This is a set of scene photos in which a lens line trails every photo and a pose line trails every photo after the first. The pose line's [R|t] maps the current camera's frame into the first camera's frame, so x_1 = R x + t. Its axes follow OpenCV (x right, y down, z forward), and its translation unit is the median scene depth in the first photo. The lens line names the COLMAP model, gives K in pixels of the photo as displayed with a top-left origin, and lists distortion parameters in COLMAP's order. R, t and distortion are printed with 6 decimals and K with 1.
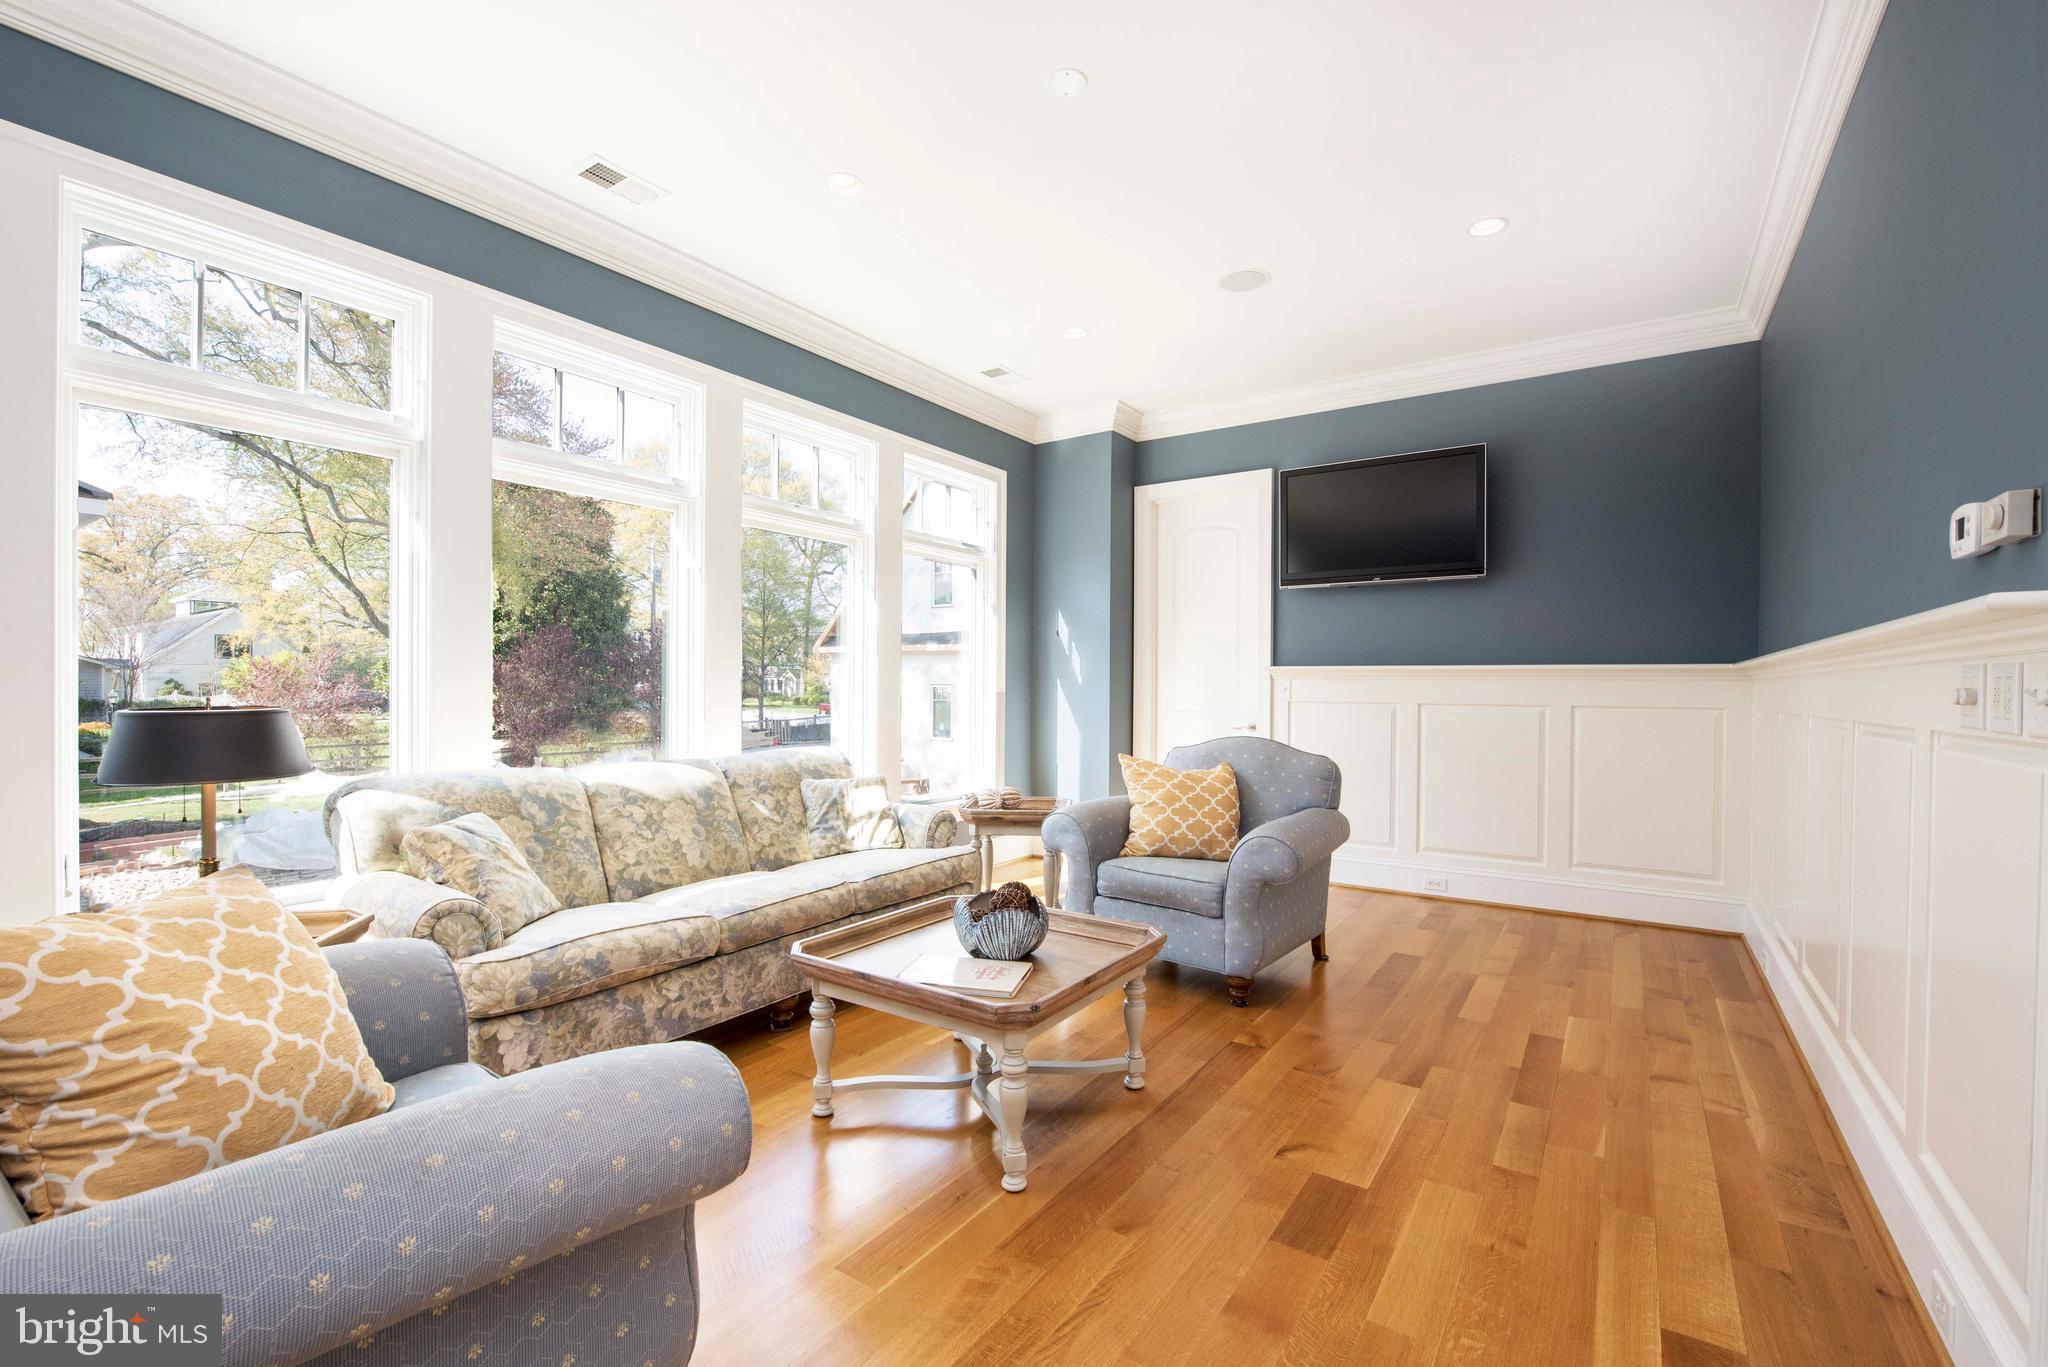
lens RADIAL K [[886.0, 0, 1017.1], [0, 886.0, 696.5], [0, 0, 1]] dist [0.001419, 0.000045]
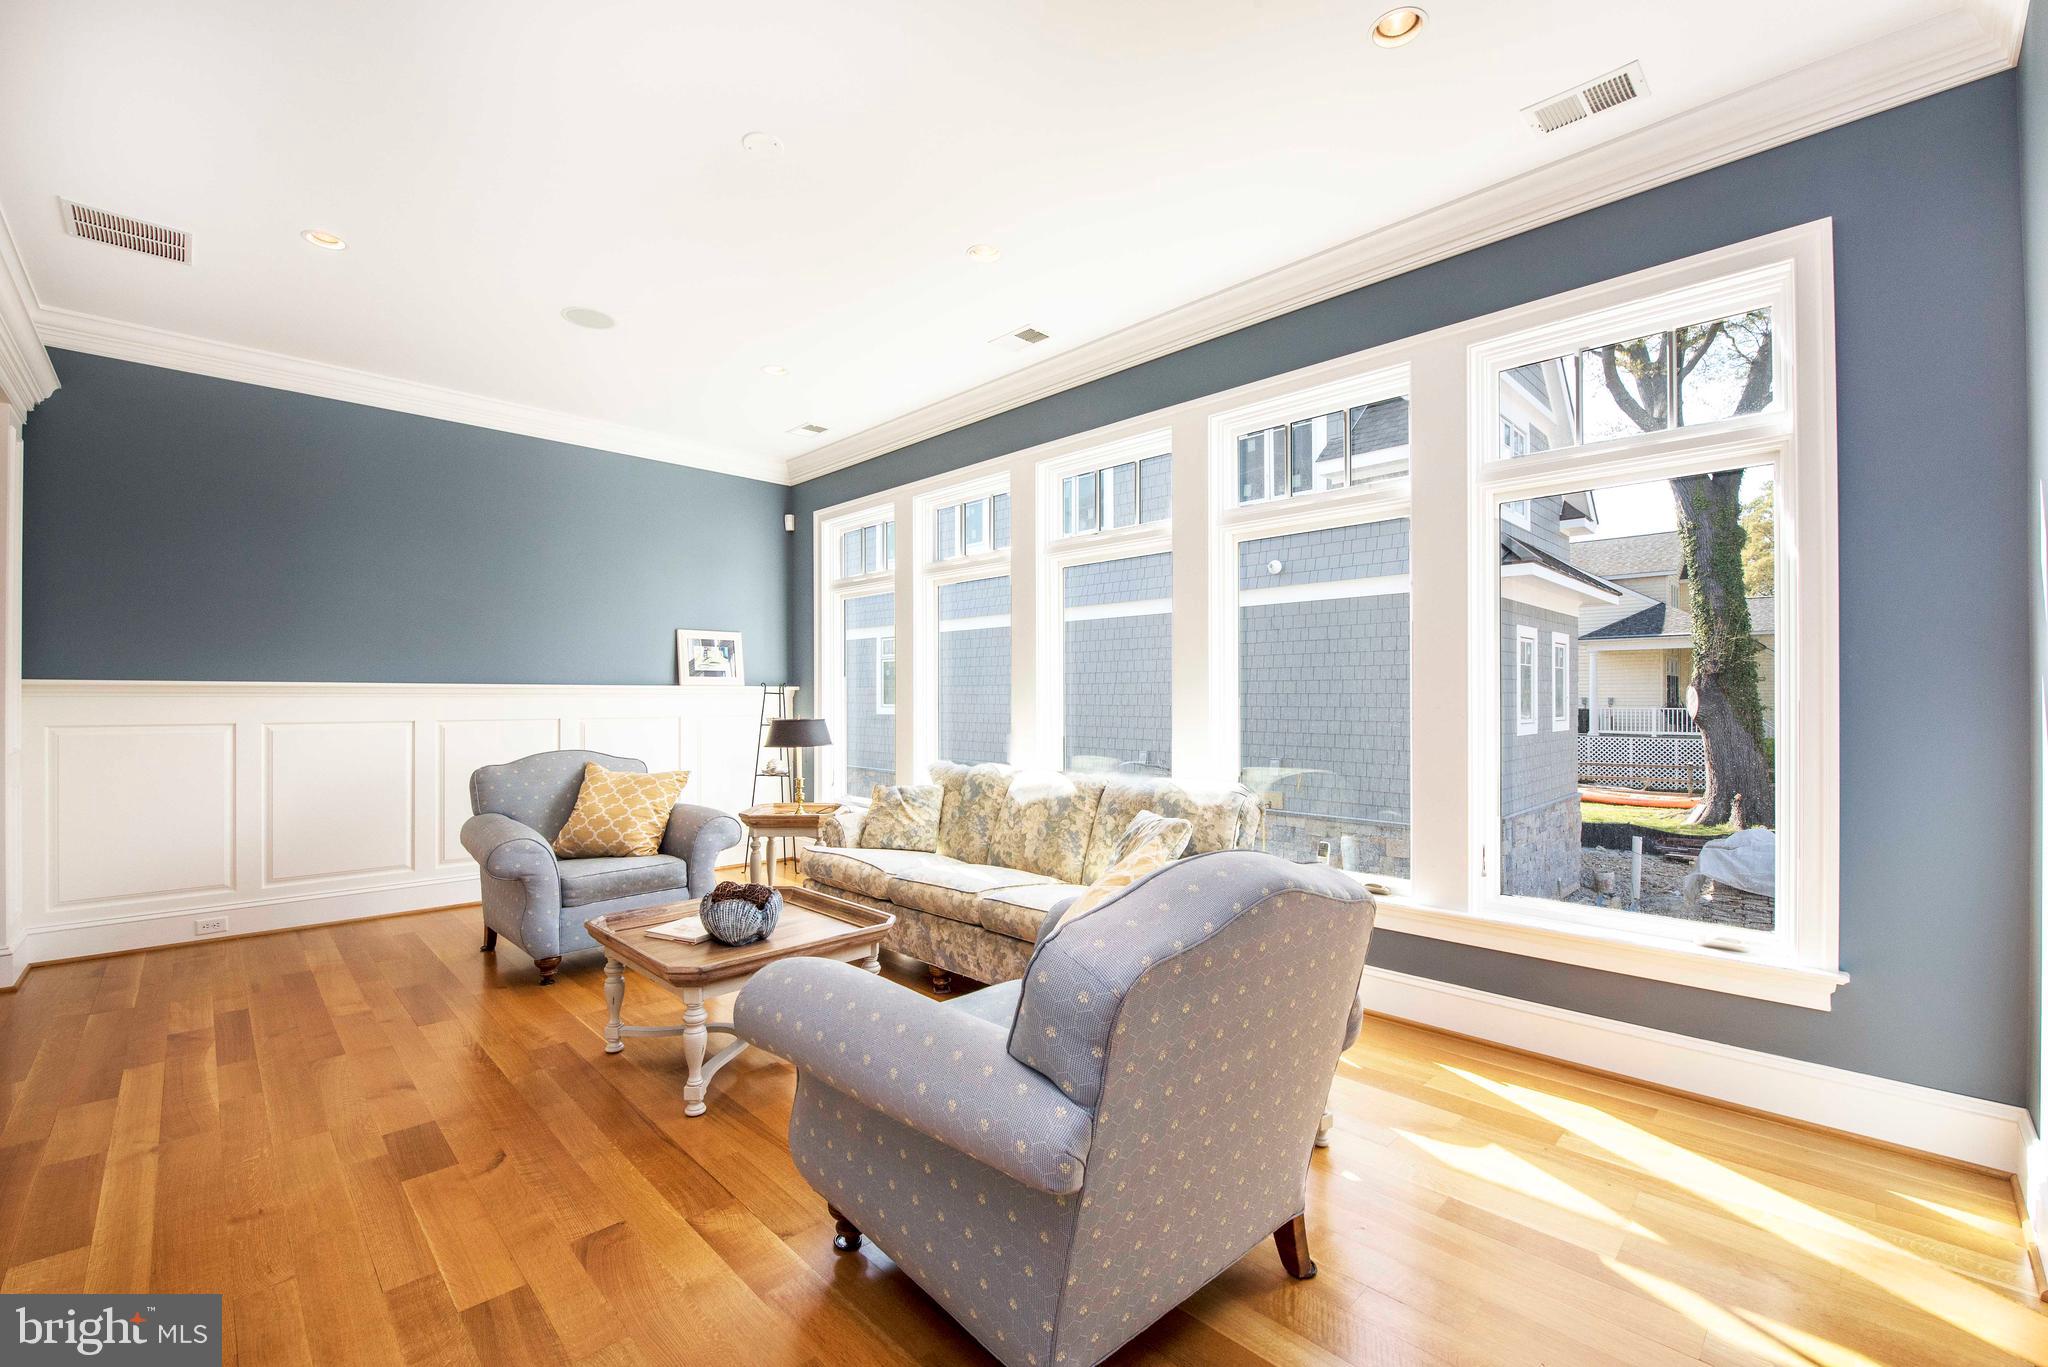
lens RADIAL K [[861.3, 0, 1017.2], [0, 861.3, 677.5], [0, 0, 1]] dist [0.000484, -0.000048]
pose [[-0.175077, -0.026954, -0.984186, 0.866084], [-0.008393, 0.999630, -0.025884, -0.028623], [0.984519, 0.003729, -0.175238, 1.270119]]
